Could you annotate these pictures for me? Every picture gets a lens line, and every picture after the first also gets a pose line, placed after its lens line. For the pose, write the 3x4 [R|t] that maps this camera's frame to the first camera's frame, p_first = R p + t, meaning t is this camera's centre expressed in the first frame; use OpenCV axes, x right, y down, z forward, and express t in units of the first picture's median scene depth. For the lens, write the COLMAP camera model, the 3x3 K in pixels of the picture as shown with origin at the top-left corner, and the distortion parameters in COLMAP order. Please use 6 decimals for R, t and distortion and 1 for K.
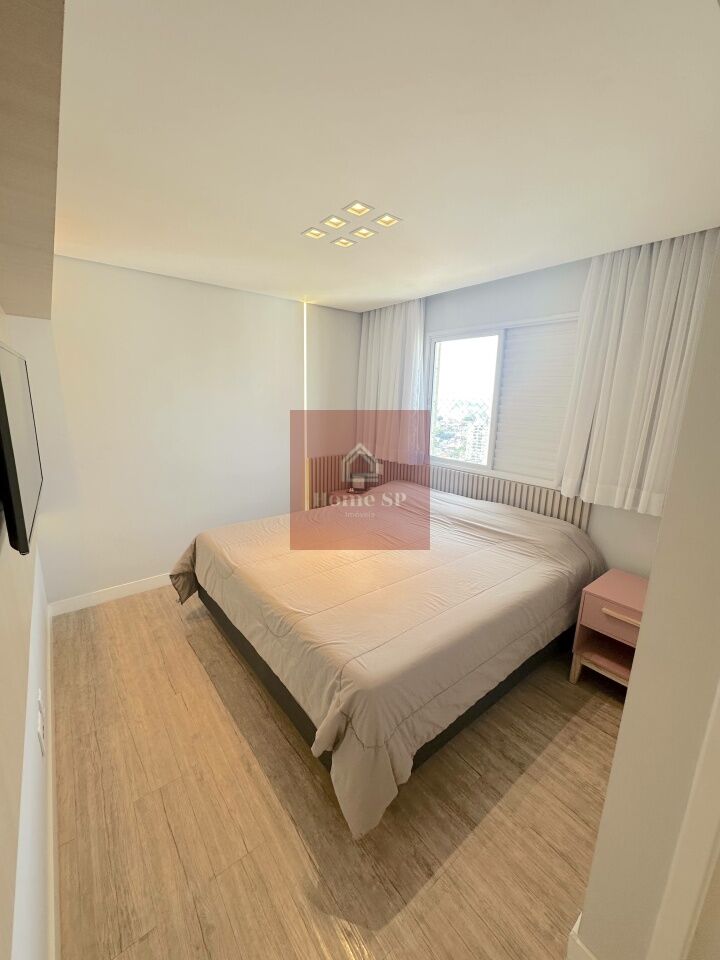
lens RADIAL K [[379.7, 0, 360.0], [0, 379.7, 480.0], [0, 0, 1]] dist [-0.009616, 0.000411]
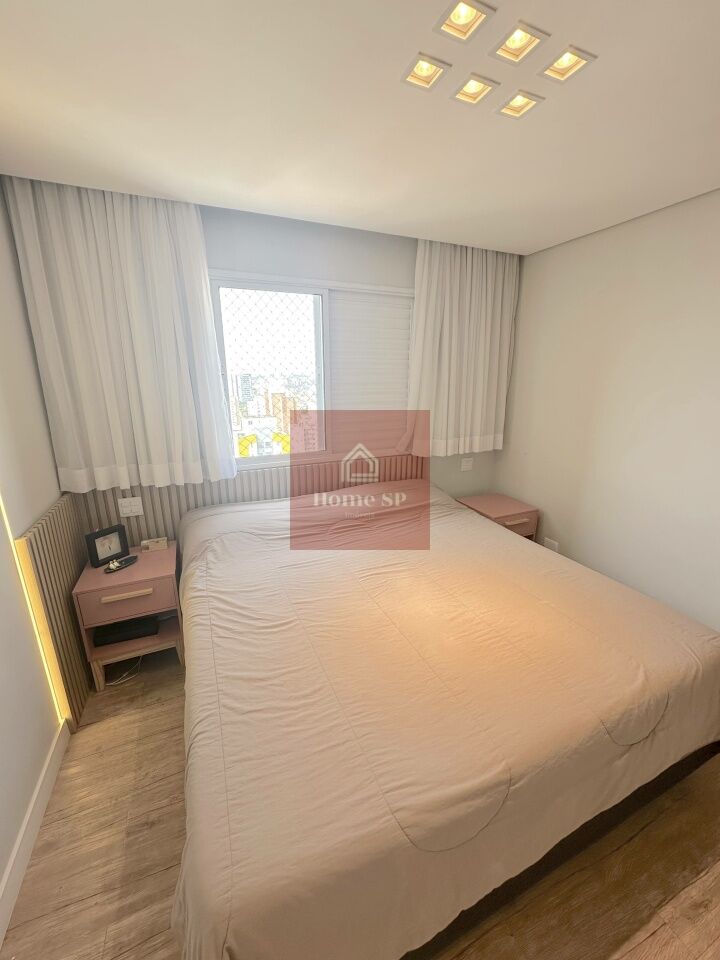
lens RADIAL K [[392.1, 0, 360.0], [0, 392.1, 480.0], [0, 0, 1]] dist [0.001507, 0.000173]
pose [[0.252547, -0.269207, 0.929380, -0.566925], [0.227038, 0.950187, 0.213539, -0.170737], [-0.940571, 0.157076, 0.301087, 0.775277]]
